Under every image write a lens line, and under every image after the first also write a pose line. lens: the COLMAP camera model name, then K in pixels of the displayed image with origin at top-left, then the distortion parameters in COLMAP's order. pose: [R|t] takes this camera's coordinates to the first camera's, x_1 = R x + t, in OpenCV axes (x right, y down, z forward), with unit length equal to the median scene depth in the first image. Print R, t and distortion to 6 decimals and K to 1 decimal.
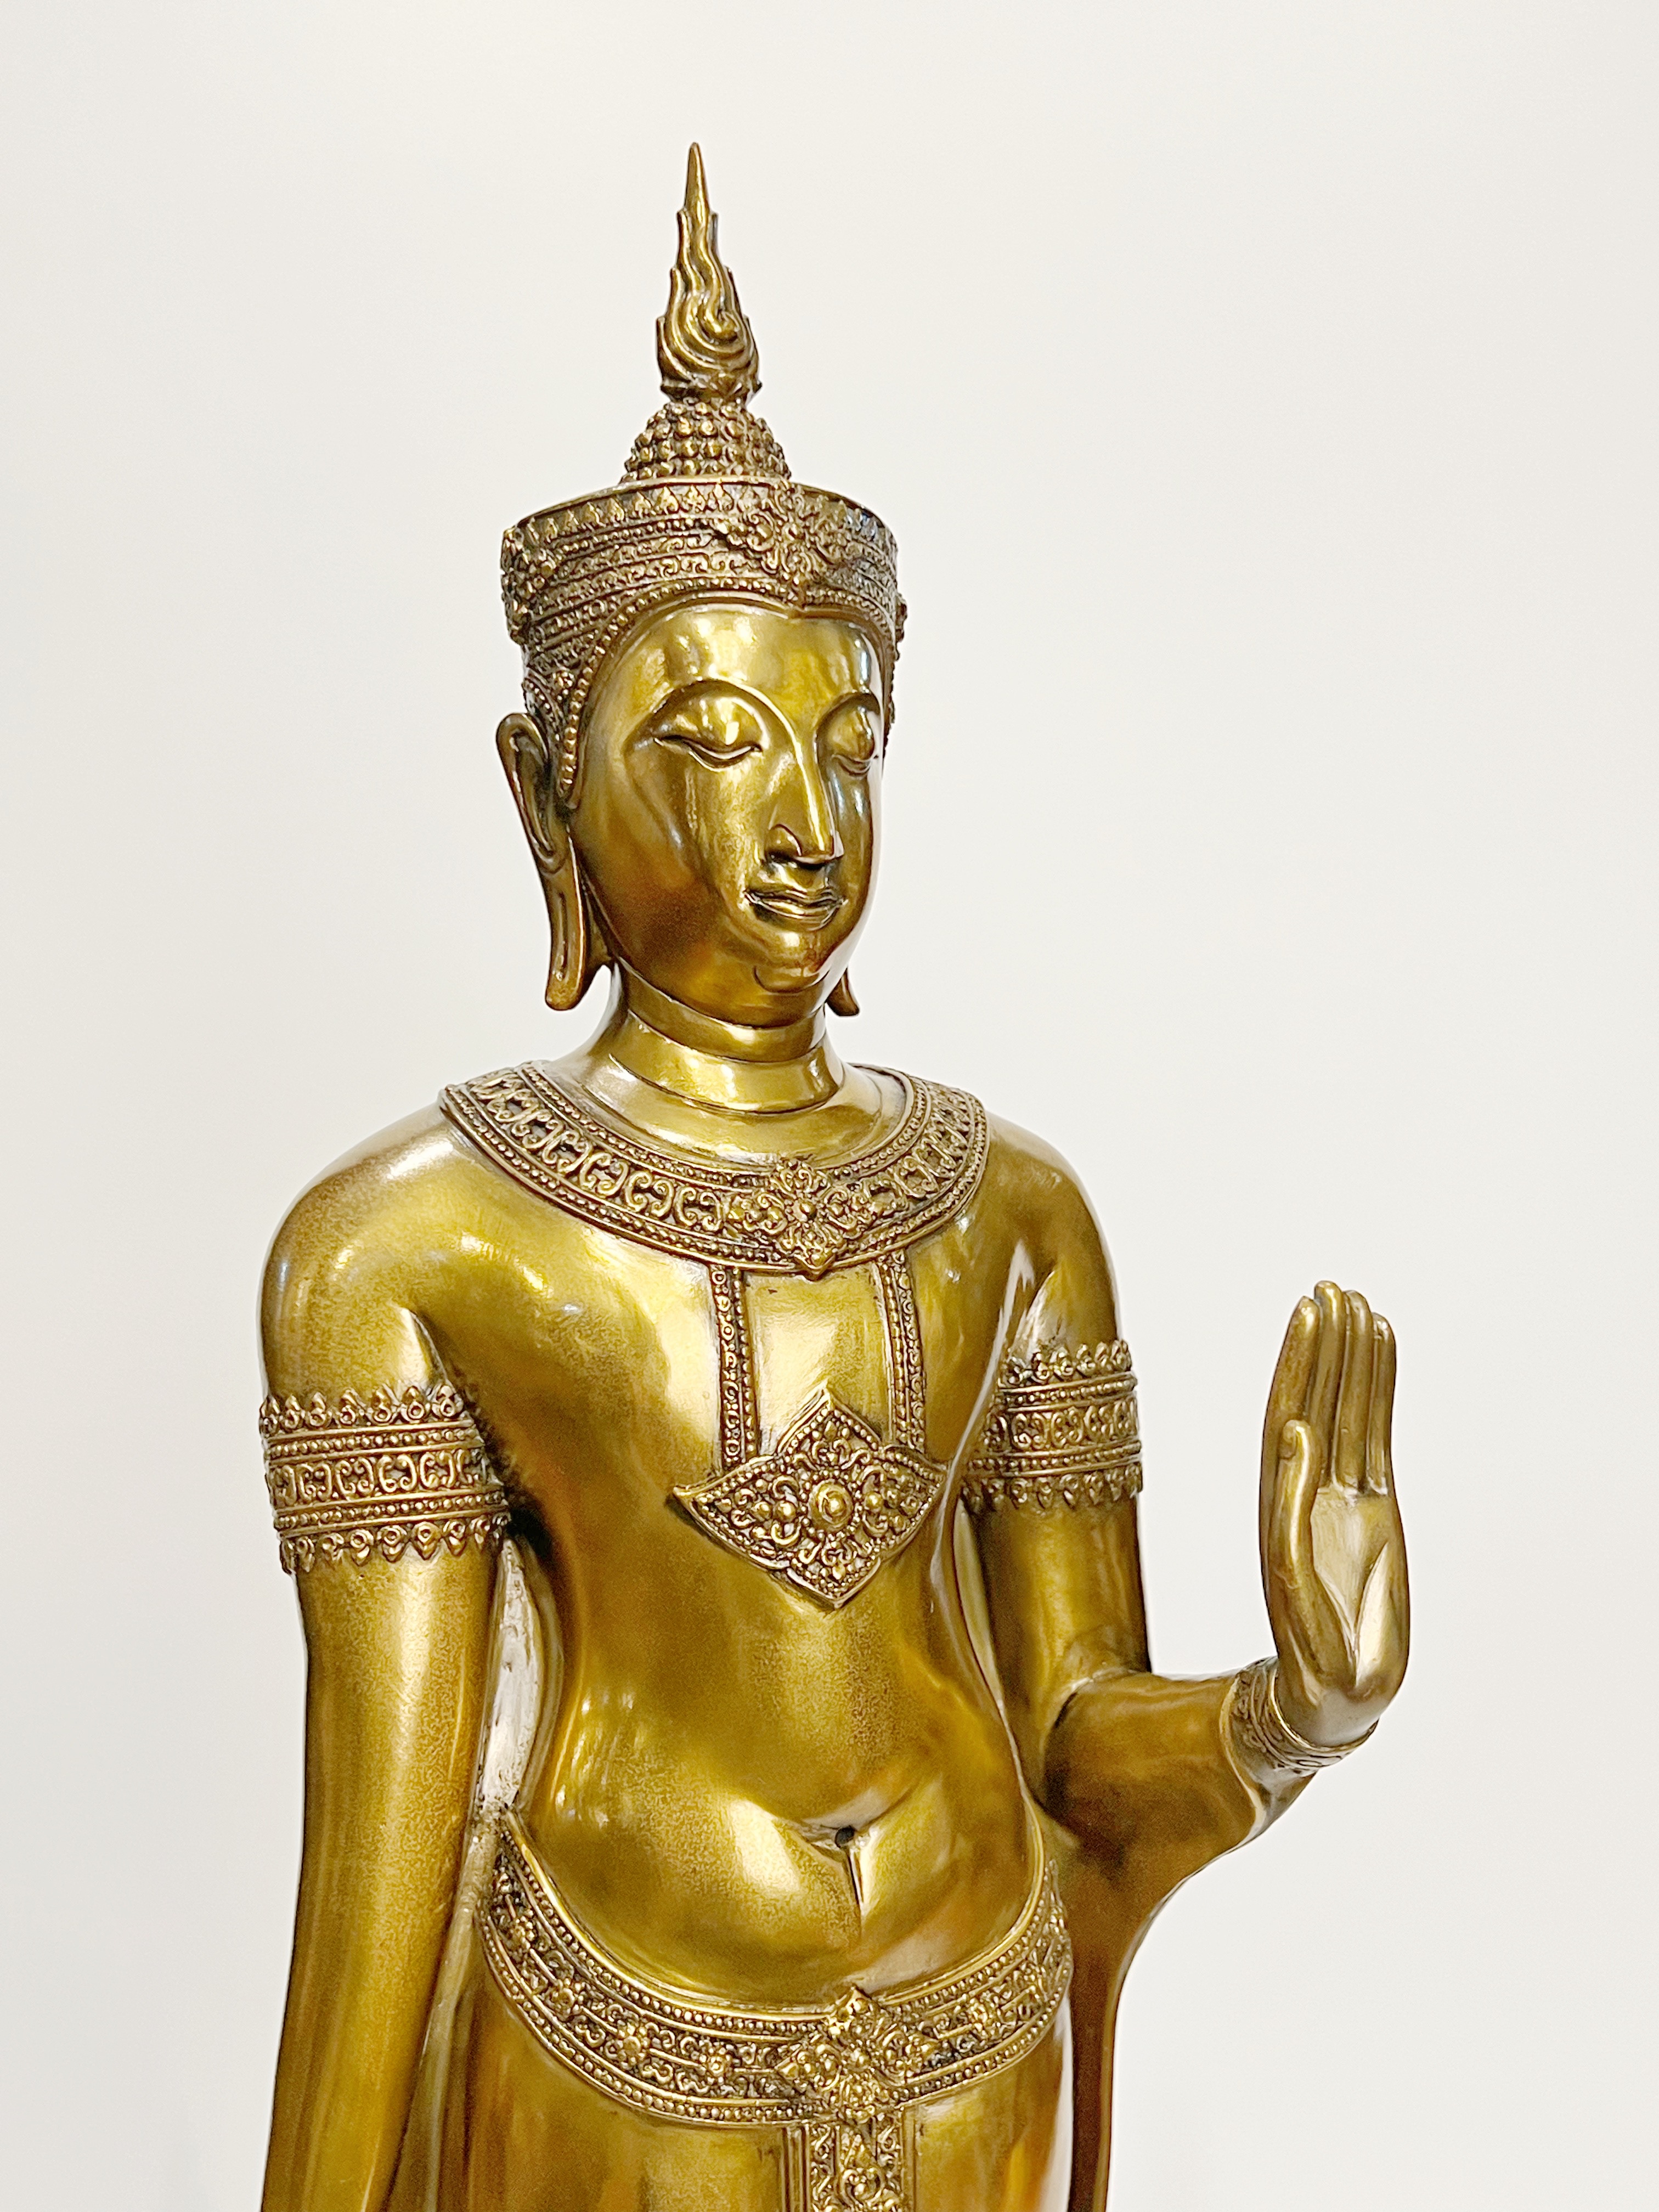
lens RADIAL K [[2565.3, 0, 829.5], [0, 2565.3, 1106.0], [0, 0, 1]] dist [0.193347, -0.636344]
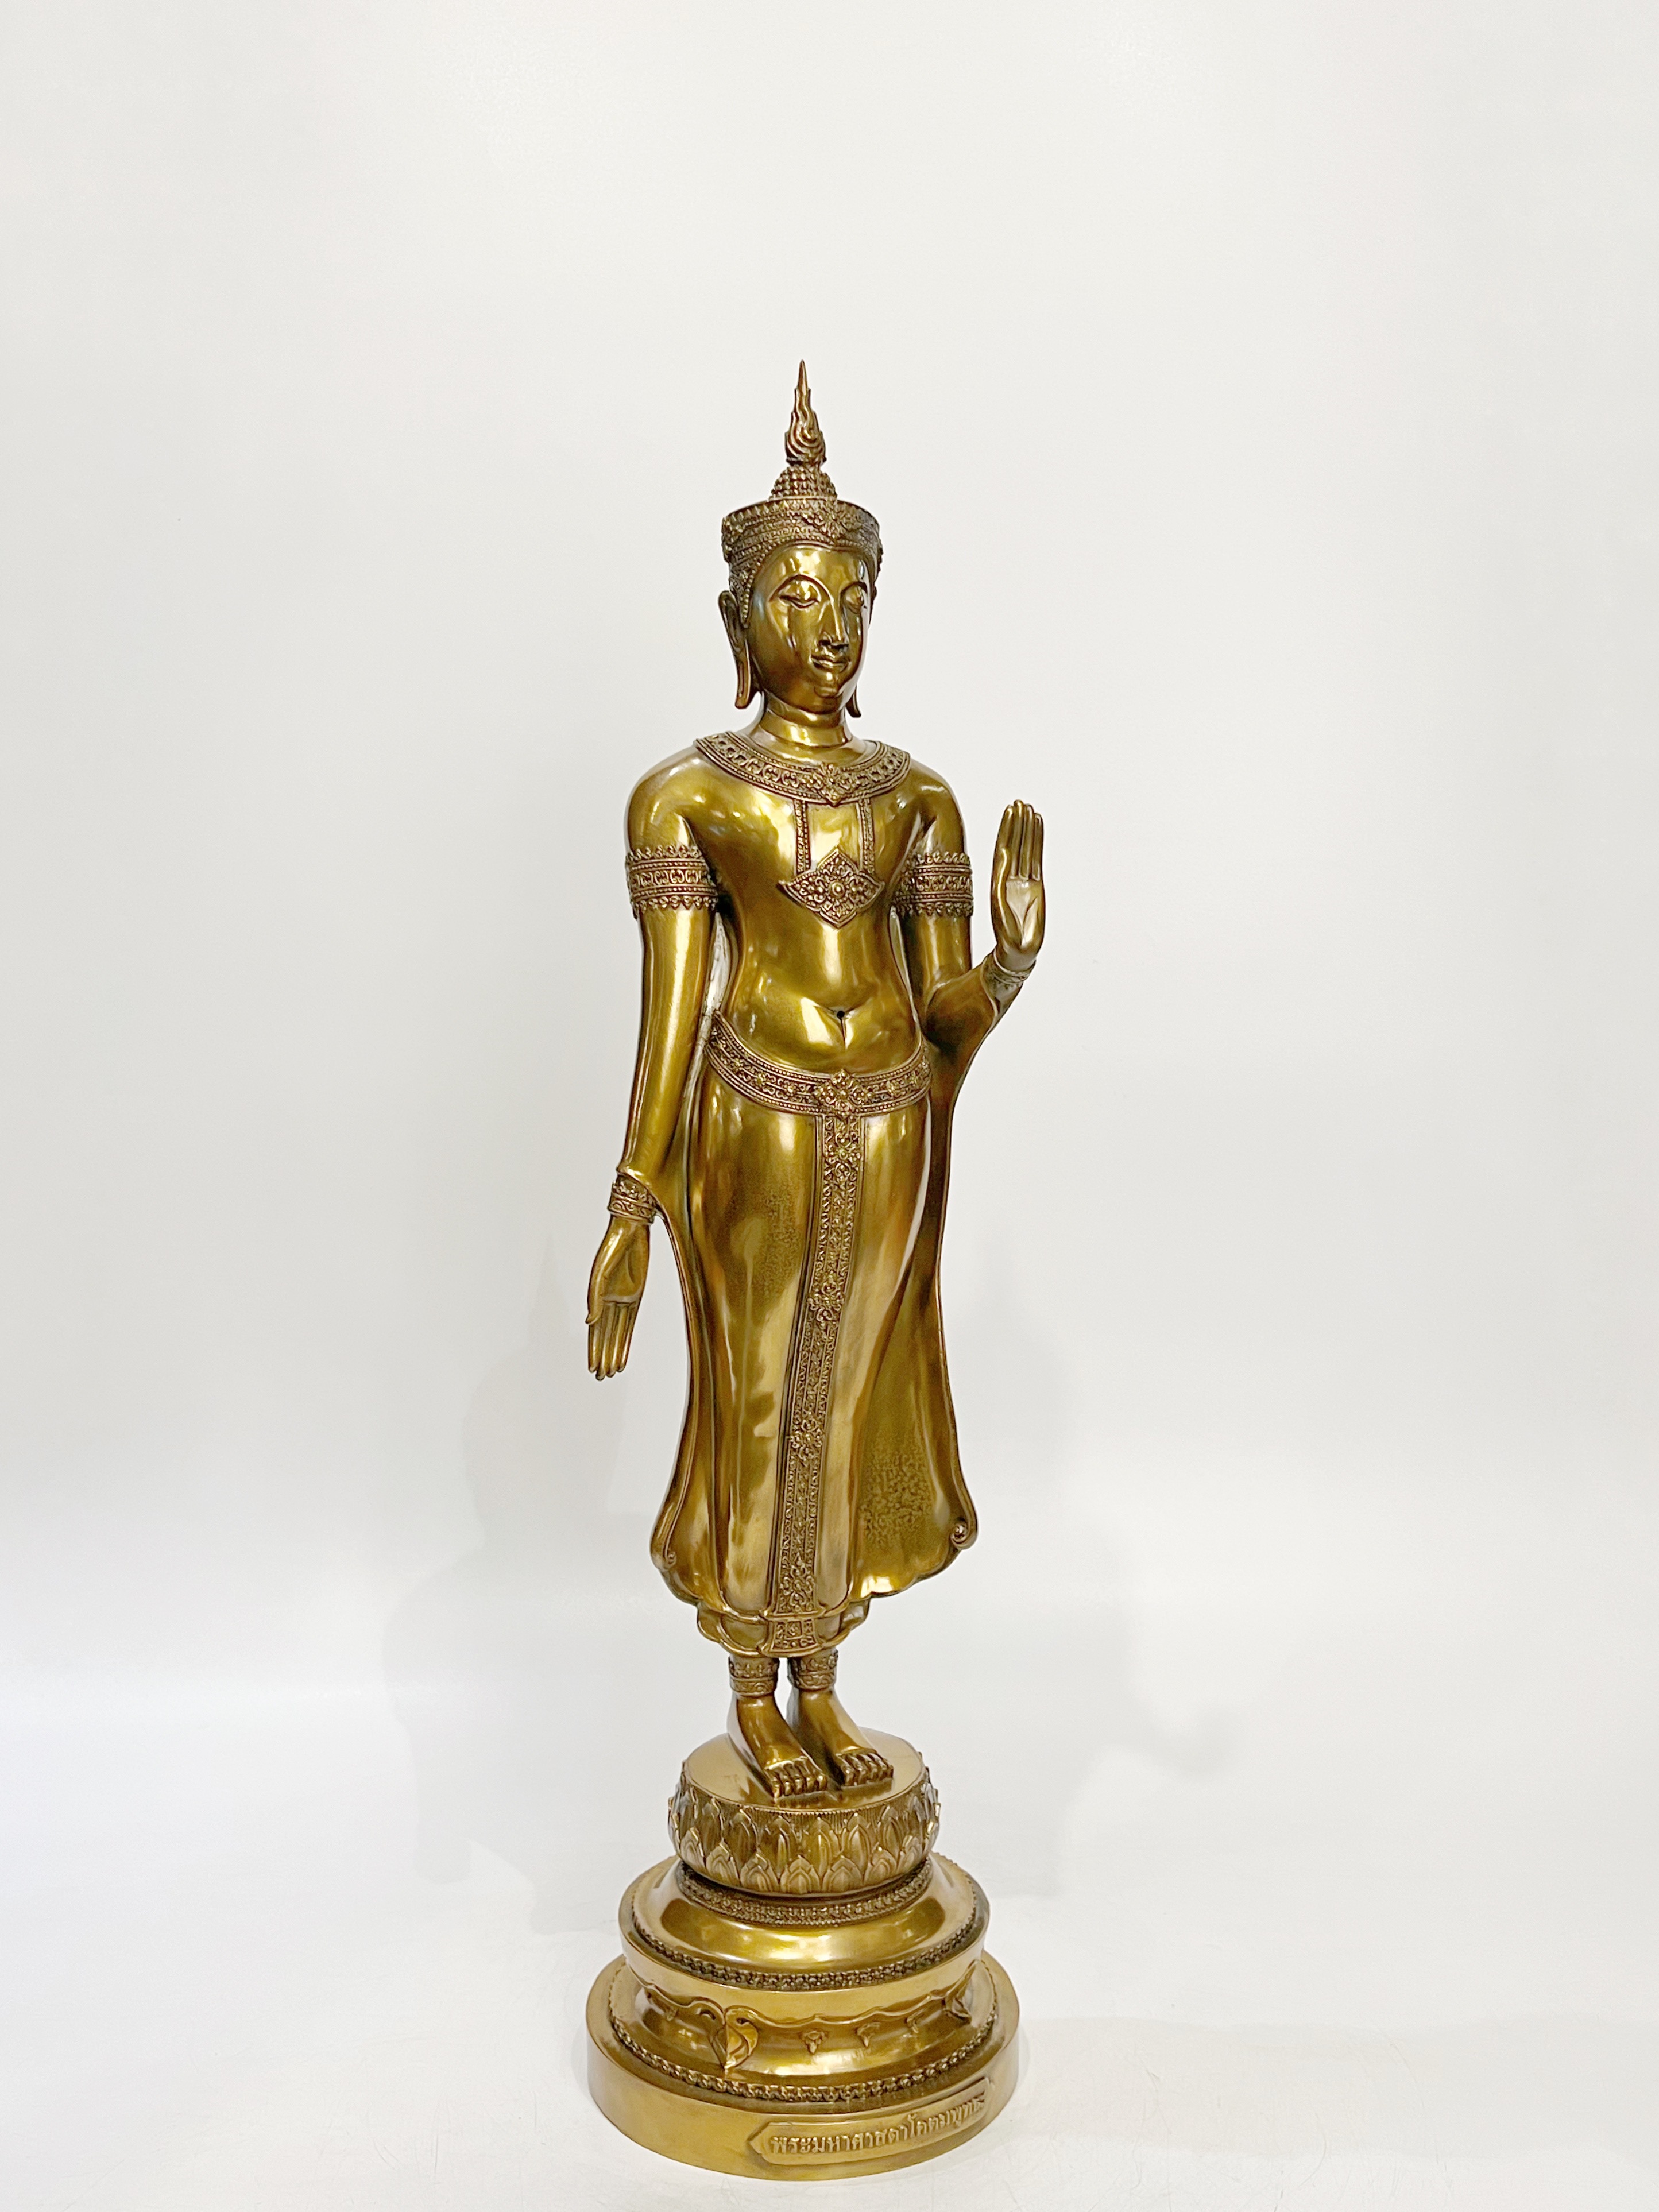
lens RADIAL K [[1830.0, 0, 829.5], [0, 1830.0, 1106.0], [0, 0, 1]] dist [-0.002980, -0.001820]
pose [[0.997538, 0.027055, -0.064696, 0.114478], [-0.021506, 0.996152, 0.084967, 0.205398], [0.066746, -0.083367, 0.994281, -0.855826]]
